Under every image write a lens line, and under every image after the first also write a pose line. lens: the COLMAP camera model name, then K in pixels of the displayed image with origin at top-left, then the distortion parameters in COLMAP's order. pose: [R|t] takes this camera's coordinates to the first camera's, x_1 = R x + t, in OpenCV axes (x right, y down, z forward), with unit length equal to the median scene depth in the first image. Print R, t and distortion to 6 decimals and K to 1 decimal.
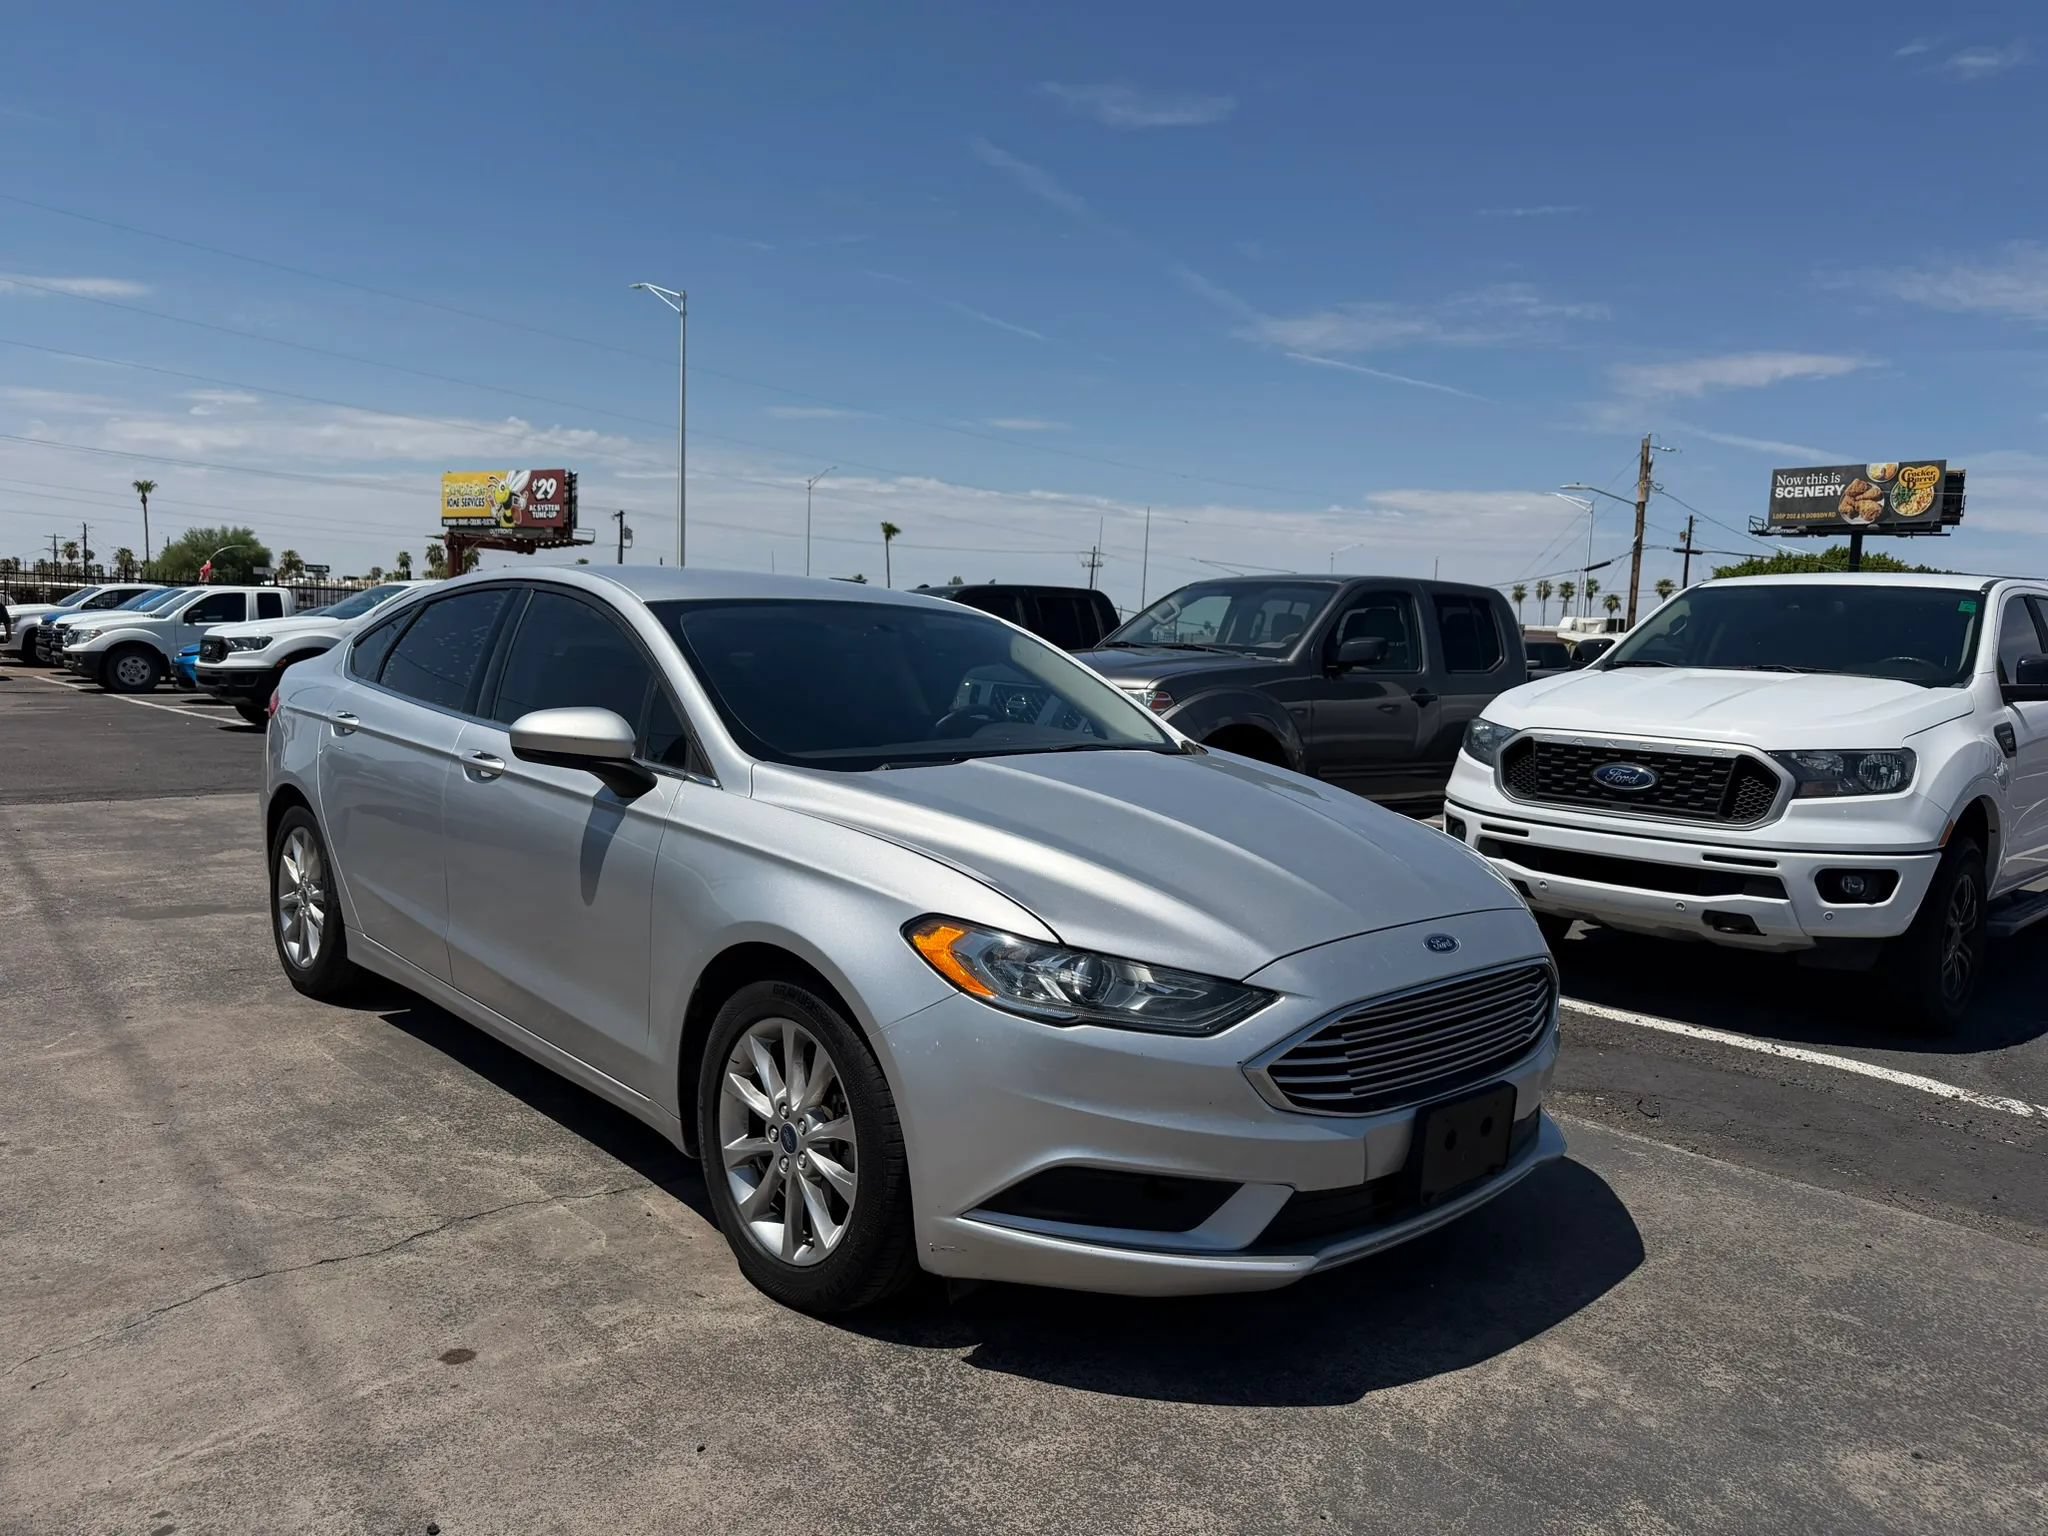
lens RADIAL K [[1393.9, 0, 1016.6], [0, 1393.9, 756.1], [0, 0, 1]] dist [0.024664, -0.035453]
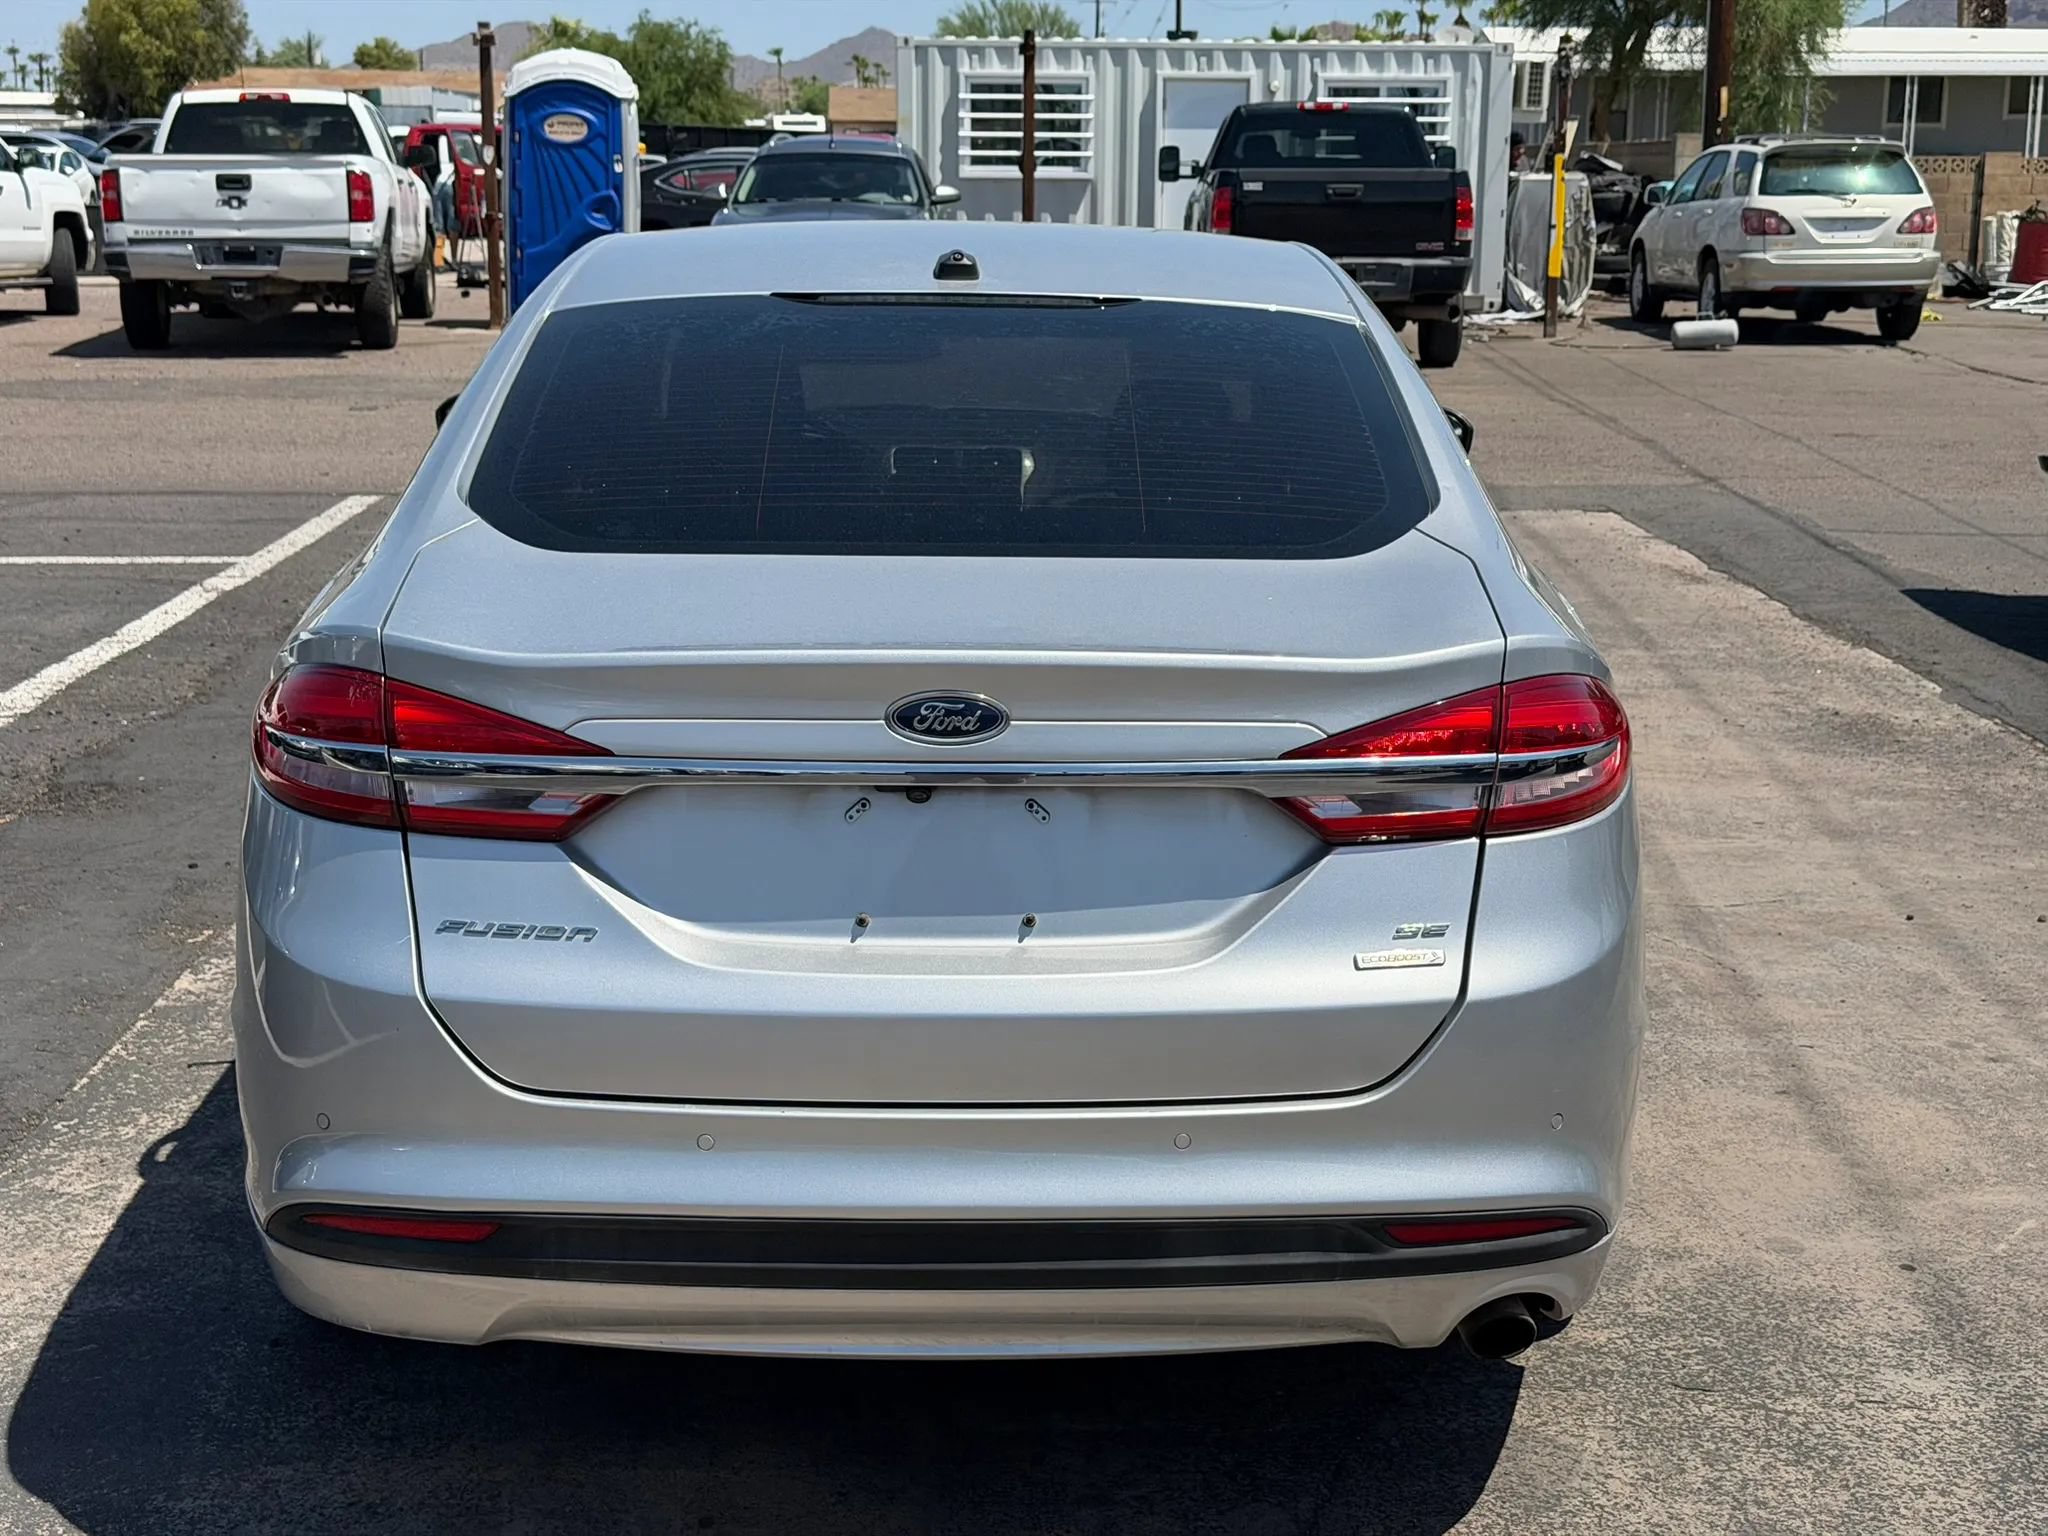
lens RADIAL K [[2864.3, 0, 1055.2], [0, 2864.3, 795.6], [0, 0, 1]] dist [0.210274, -0.479642]
pose [[-0.733605, -0.189190, 0.652710, -1.024618], [0.020622, 0.953827, 0.299648, -0.255766], [-0.679263, 0.233283, -0.695831, 1.818630]]
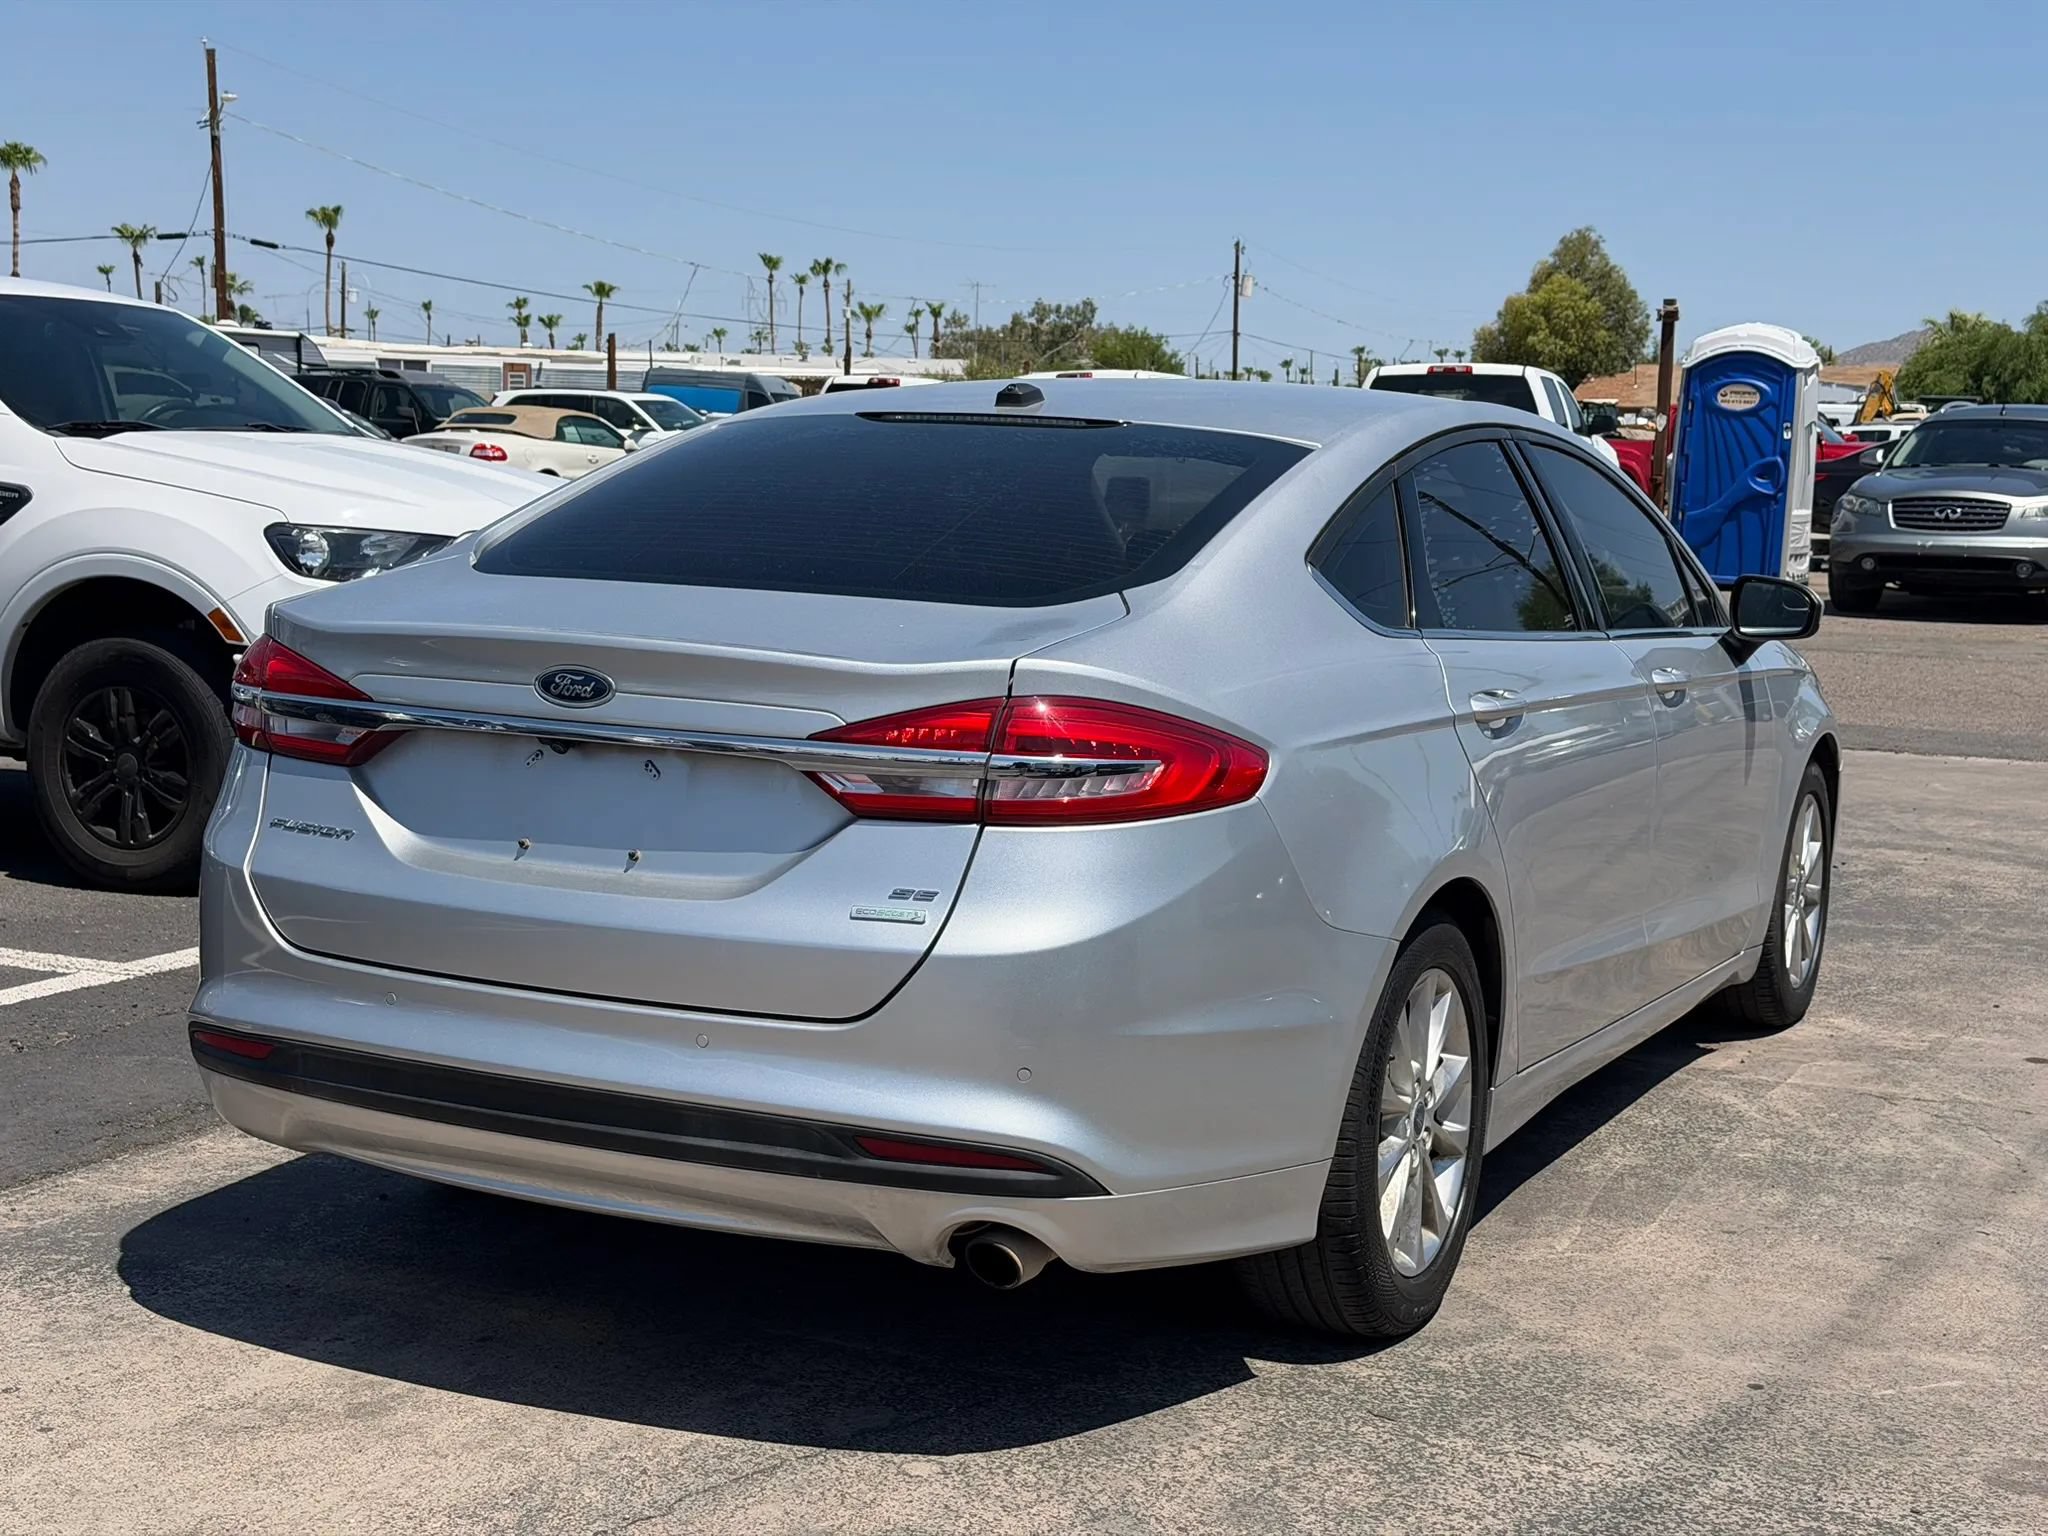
lens RADIAL K [[2860.8, 0, 994.2], [0, 2860.8, 766.7], [0, 0, 1]] dist [0.176290, -0.310362]
pose [[-0.326543, -0.158400, 0.931815, -1.414036], [0.039396, 0.982720, 0.180859, -0.199439], [-0.944361, 0.095768, -0.314660, 1.517494]]
